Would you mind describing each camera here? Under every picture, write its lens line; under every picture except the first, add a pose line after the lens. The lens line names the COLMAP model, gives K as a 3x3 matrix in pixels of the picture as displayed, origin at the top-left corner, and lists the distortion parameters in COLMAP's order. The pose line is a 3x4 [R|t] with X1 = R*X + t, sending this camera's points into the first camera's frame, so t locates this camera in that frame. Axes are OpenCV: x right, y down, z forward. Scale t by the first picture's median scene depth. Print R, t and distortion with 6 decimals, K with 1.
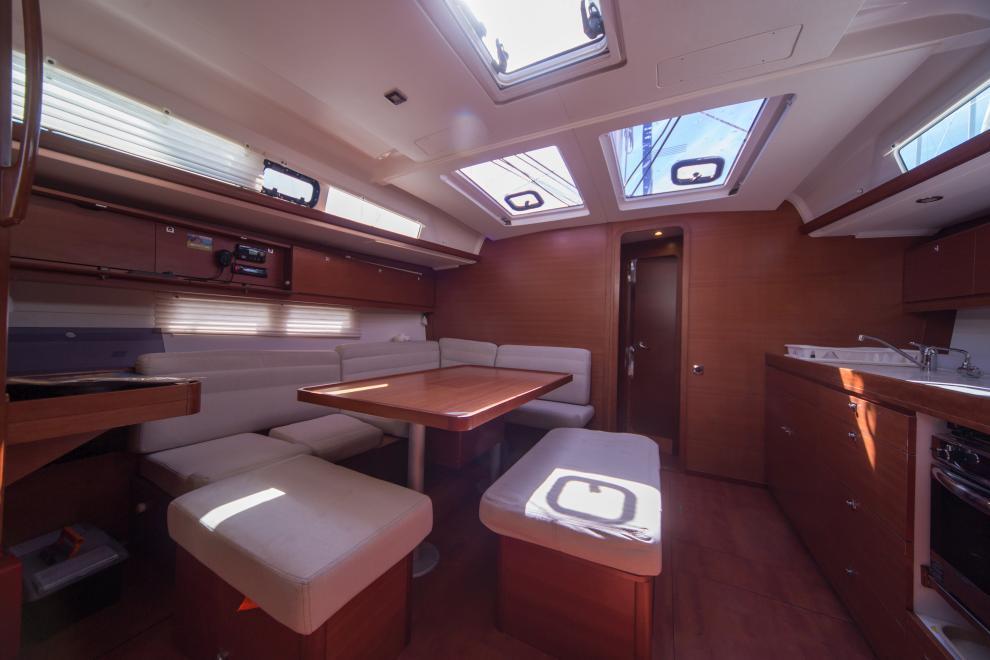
lens RADIAL K [[337.7, 0, 491.4], [0, 337.7, 327.3], [0, 0, 1]] dist [0.014968, -0.000008]
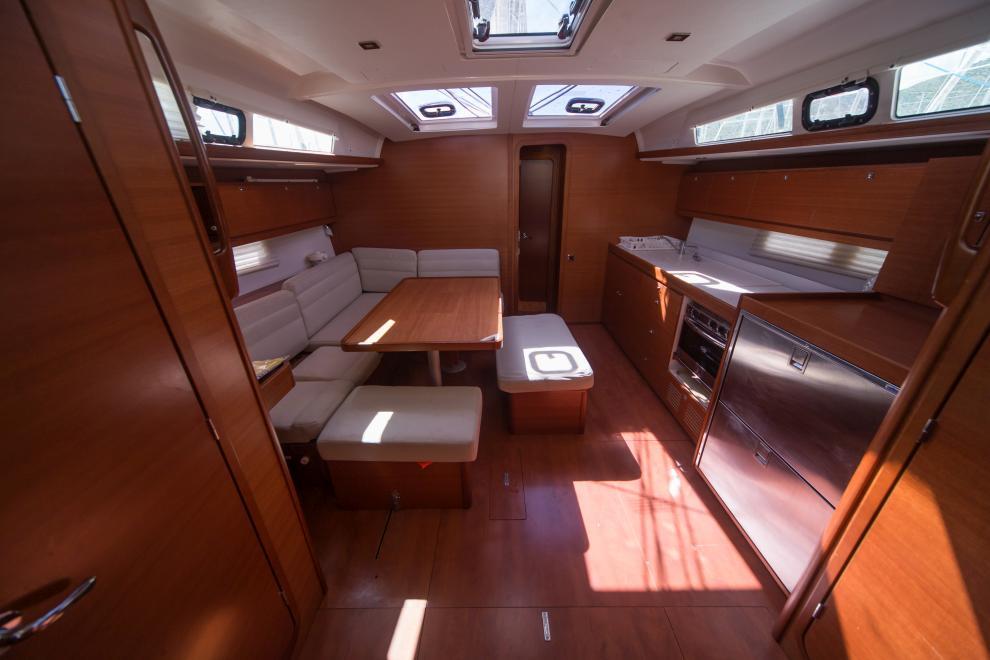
lens RADIAL K [[337.7, 0, 491.4], [0, 337.7, 327.3], [0, 0, 1]] dist [0.014968, -0.000008]
pose [[0.890767, -0.219252, 0.398073, -0.381712], [0.044407, 0.913726, 0.403896, -0.231812], [-0.452285, -0.342100, 0.823654, -0.158162]]
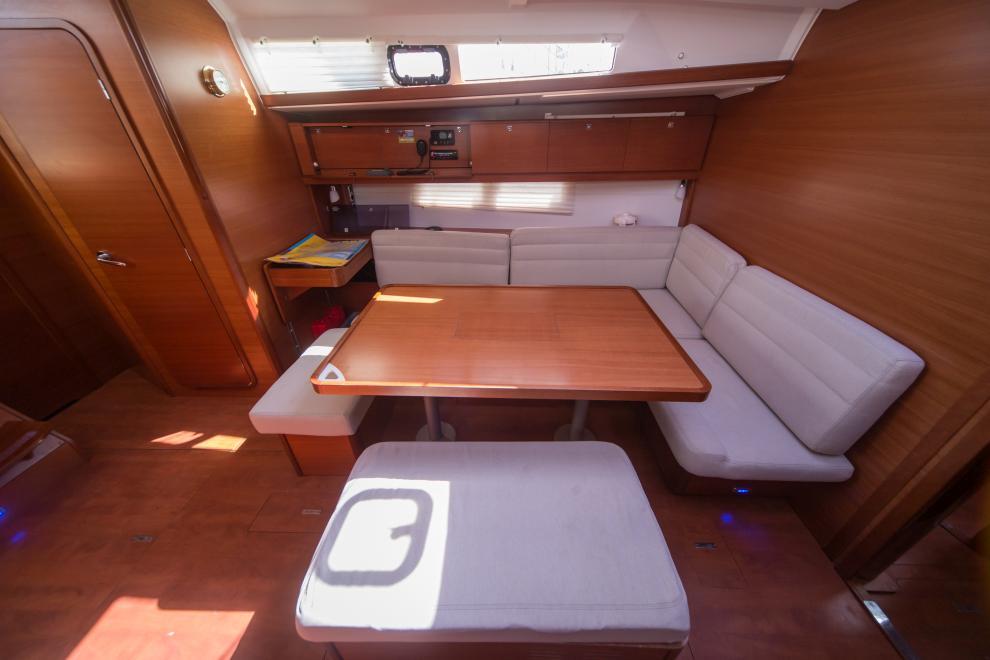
lens RADIAL K [[337.9, 0, 494.4], [0, 337.9, 328.2], [0, 0, 1]] dist [0.000898, 0.000025]
pose [[0.425131, 0.433979, -0.794308, 0.489734], [0.027883, 0.870865, 0.490730, -0.205423], [0.904702, -0.230773, 0.358131, 0.602555]]
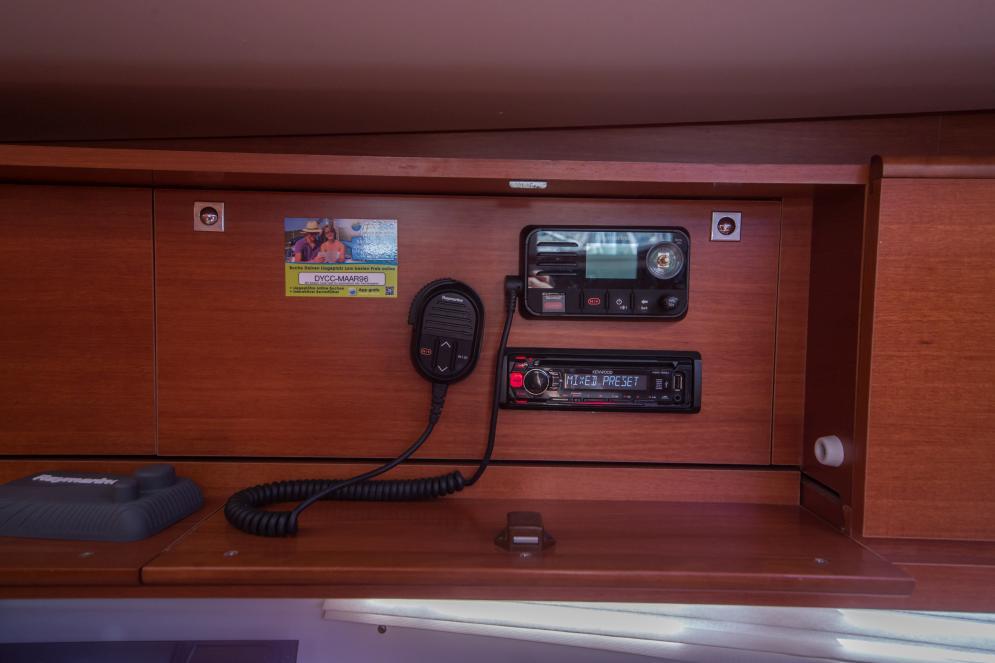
lens RADIAL K [[582.9, 0, 497.5], [0, 582.9, 331.5], [0, 0, 1]] dist [0.000432, 0.000047]
pose [[0.474603, 0.026347, -0.879806, -0.482471], [-0.000673, 0.999562, 0.029570, -0.191689], [0.880200, -0.013441, 0.474413, 0.811233]]
